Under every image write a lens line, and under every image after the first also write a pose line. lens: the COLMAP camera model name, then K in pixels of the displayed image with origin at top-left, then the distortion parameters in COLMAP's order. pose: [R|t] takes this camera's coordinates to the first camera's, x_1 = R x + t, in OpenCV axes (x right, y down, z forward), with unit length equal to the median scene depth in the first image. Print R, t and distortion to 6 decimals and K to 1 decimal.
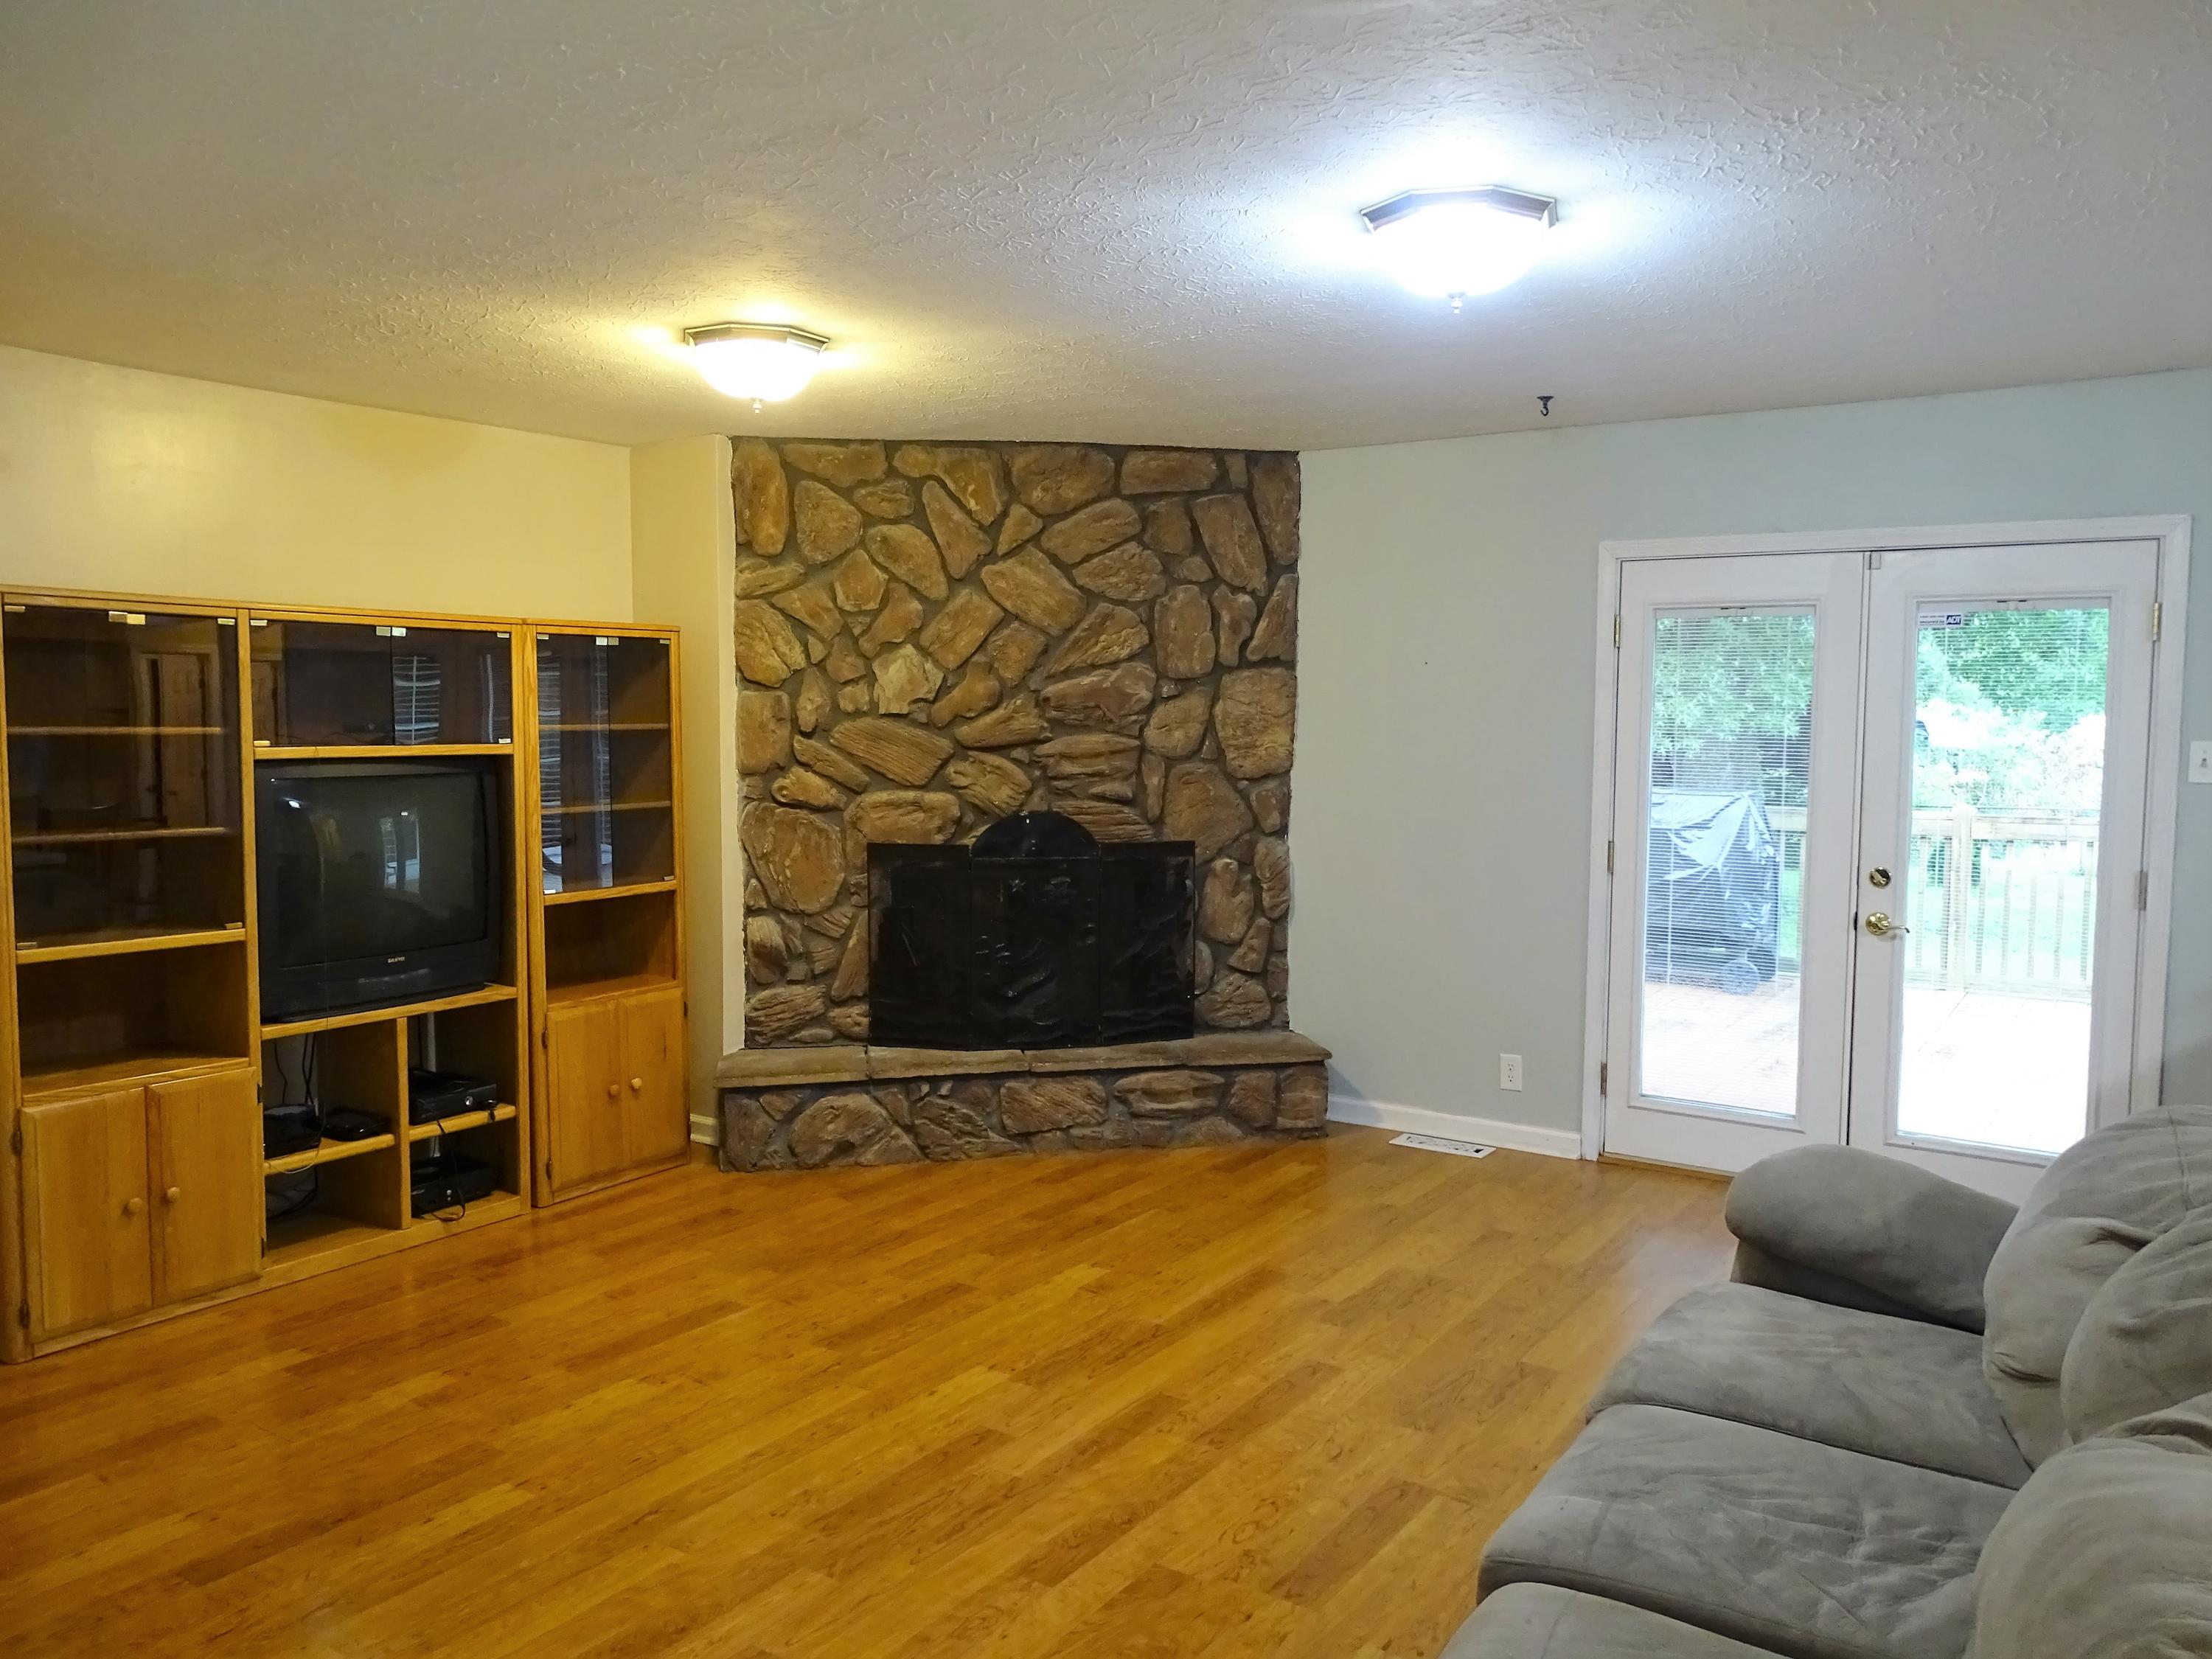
lens RADIAL K [[1611.6, 0, 1115.0], [0, 1611.6, 833.0], [0, 0, 1]] dist [-0.001455, 0.019138]
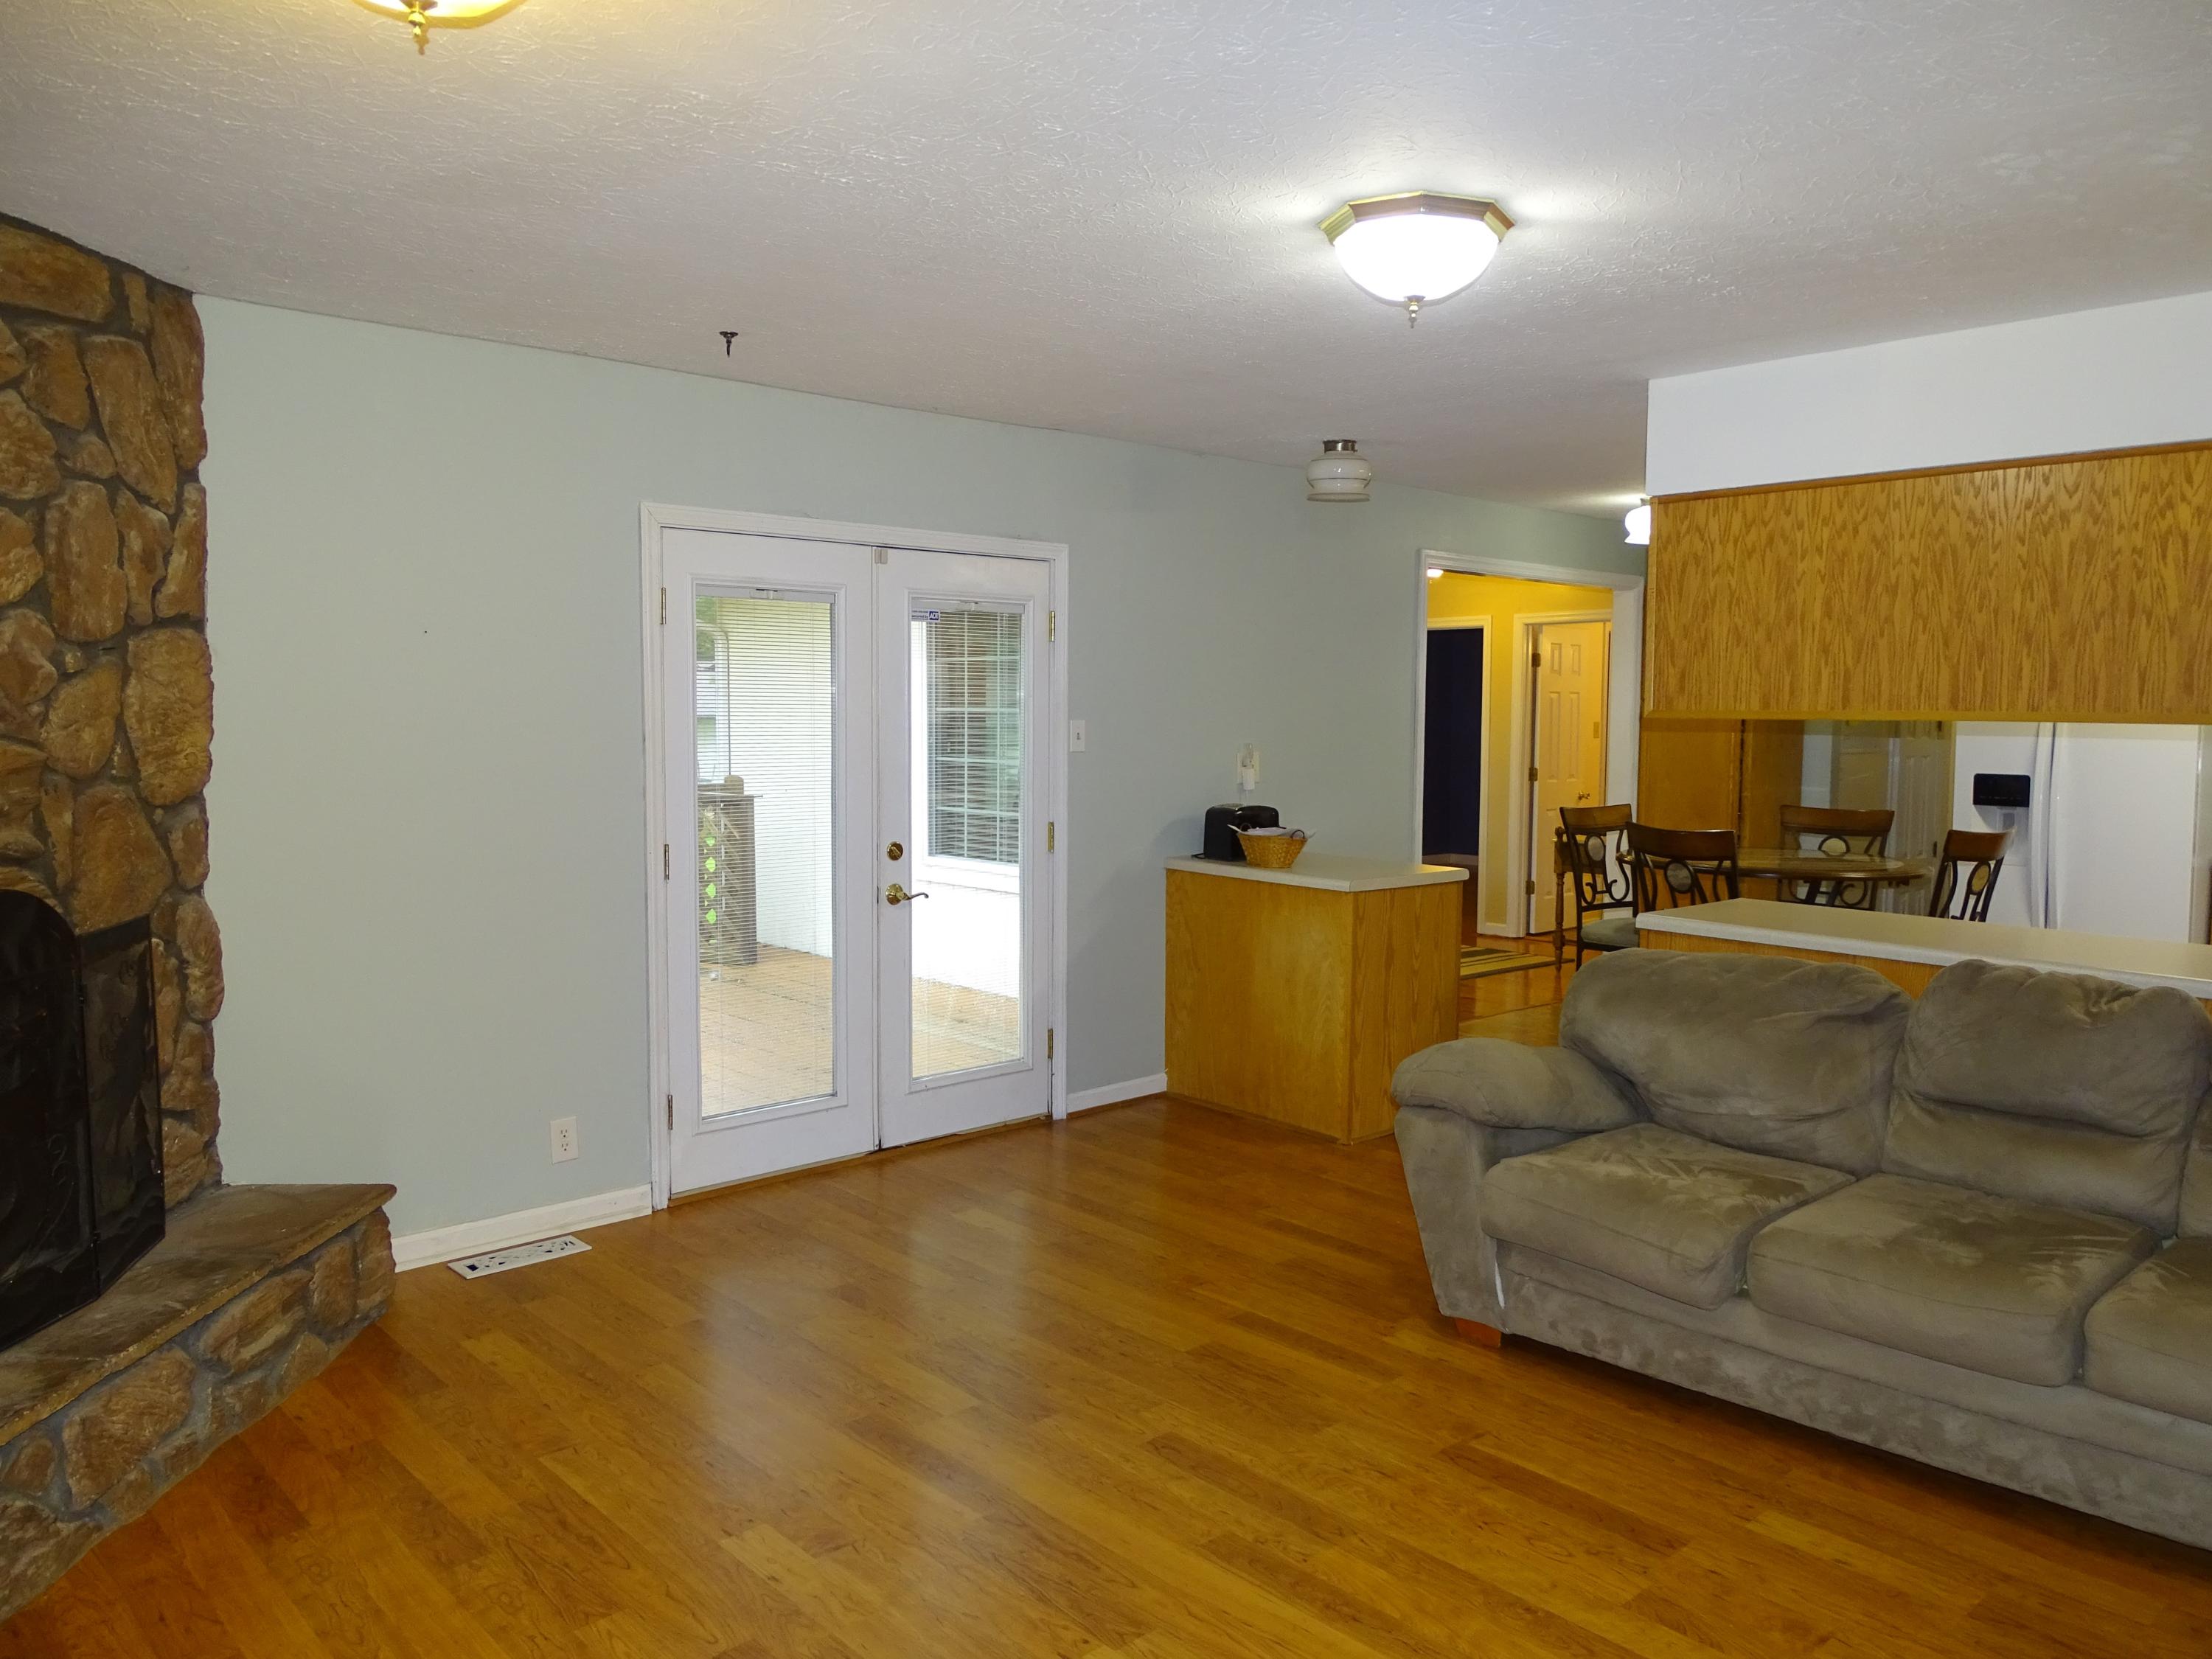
lens RADIAL K [[1611.6, 0, 1116.1], [0, 1611.6, 830.1], [0, 0, 1]] dist [-0.001455, 0.019138]
pose [[0.228194, -0.083654, 0.970015, -0.450568], [0.069977, 0.995134, 0.069358, -0.042660], [-0.971098, 0.052052, 0.232937, 0.508570]]
